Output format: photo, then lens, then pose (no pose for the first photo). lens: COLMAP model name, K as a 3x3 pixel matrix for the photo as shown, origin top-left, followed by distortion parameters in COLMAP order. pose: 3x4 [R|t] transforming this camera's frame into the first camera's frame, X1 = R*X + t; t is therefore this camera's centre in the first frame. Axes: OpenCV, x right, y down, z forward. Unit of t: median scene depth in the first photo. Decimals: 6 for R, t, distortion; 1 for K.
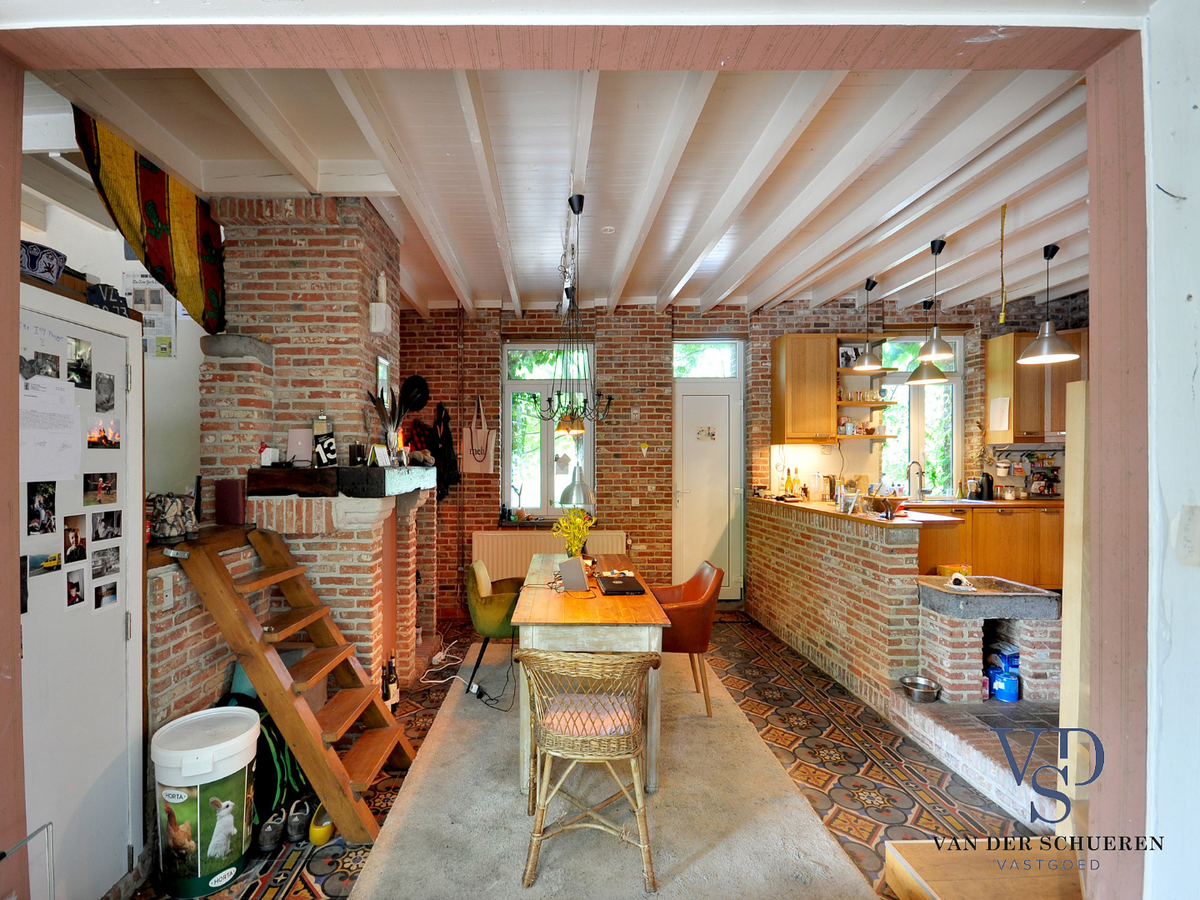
lens RADIAL K [[542.0, 0, 582.5], [0, 542.0, 460.4], [0, 0, 1]] dist [0.007194, -0.006466]
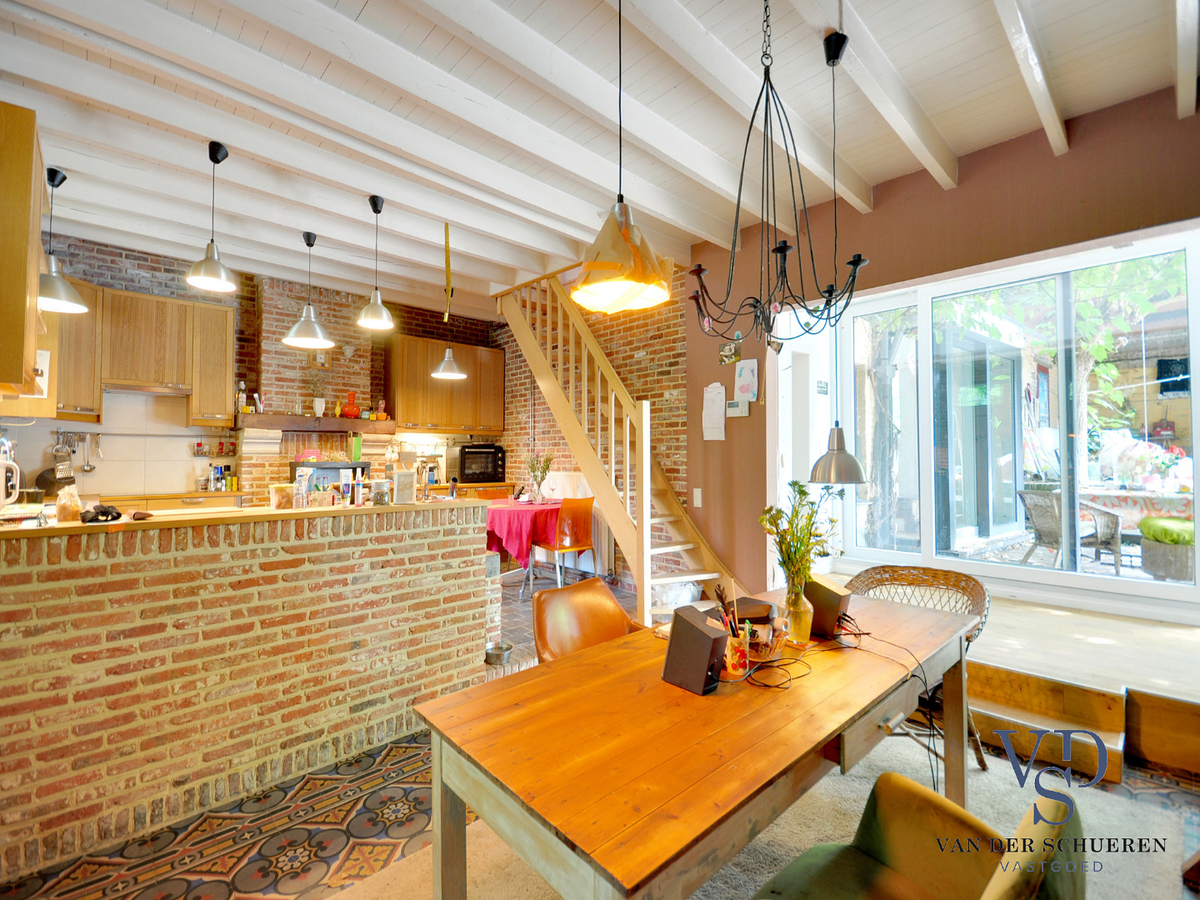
lens RADIAL K [[542.0, 0, 589.2], [0, 542.0, 449.5], [0, 0, 1]] dist [0.007194, -0.006466]
pose [[-0.667503, 0.017518, 0.744401, -0.173750], [0.003590, 0.999787, -0.020309, 0.025802], [-0.744599, -0.010884, -0.667424, 0.903270]]
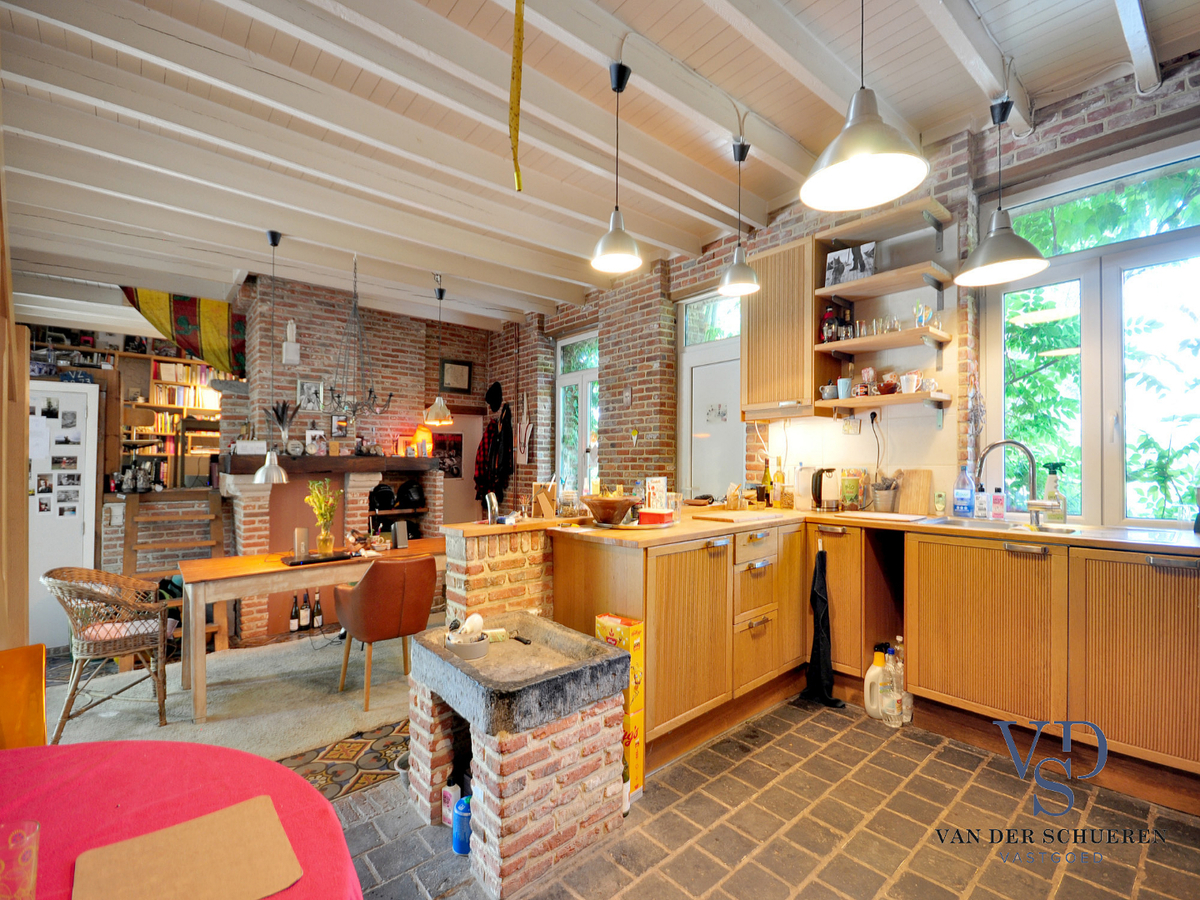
lens RADIAL K [[542.0, 0, 599.6], [0, 542.0, 449.3], [0, 0, 1]] dist [0.007194, -0.006466]
pose [[0.646653, -0.020168, -0.762517, 0.728714], [0.003934, 0.999725, -0.023106, 0.018445], [0.762774, 0.011942, 0.646555, 0.402536]]
